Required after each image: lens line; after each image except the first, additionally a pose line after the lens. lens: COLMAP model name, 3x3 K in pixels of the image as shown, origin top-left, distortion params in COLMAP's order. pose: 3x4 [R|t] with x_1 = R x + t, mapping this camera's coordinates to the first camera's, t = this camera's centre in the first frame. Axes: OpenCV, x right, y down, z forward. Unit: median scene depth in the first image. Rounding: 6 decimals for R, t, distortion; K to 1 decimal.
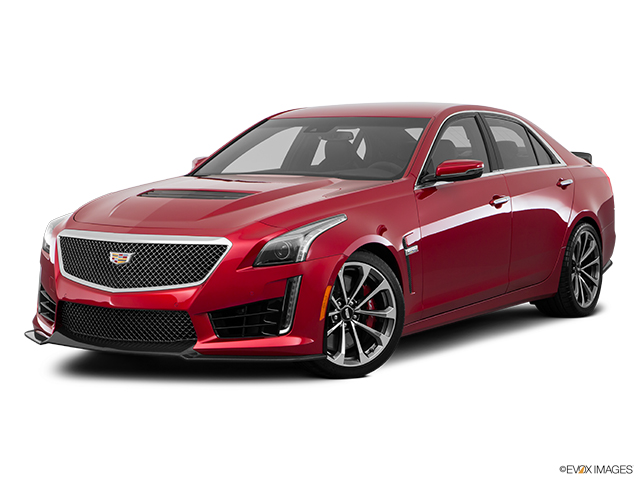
lens RADIAL K [[1164.2, 0, 315.3], [0, 1164.2, 235.9], [0, 0, 1]] dist [0.042508, 0.000000]
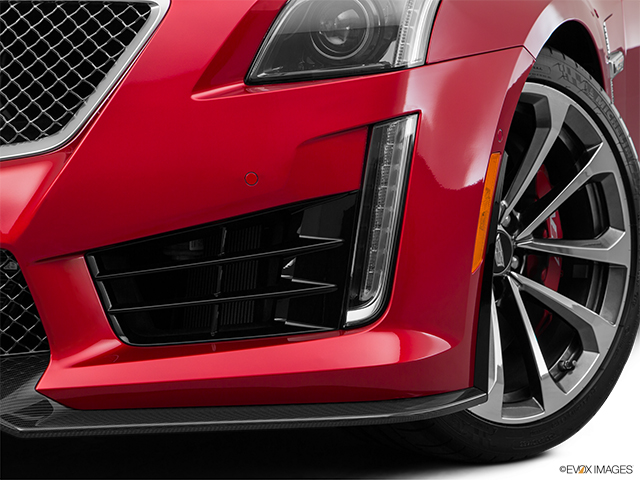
lens RADIAL K [[1809.0, 0, 321.0], [0, 1809.0, 245.8], [0, 0, 1]] dist [0.338614, 0.000000]
pose [[0.977857, -0.019950, 0.208322, -0.123812], [0.010501, 0.998870, 0.046362, 0.044048], [-0.209012, -0.043148, 0.976961, 0.561553]]
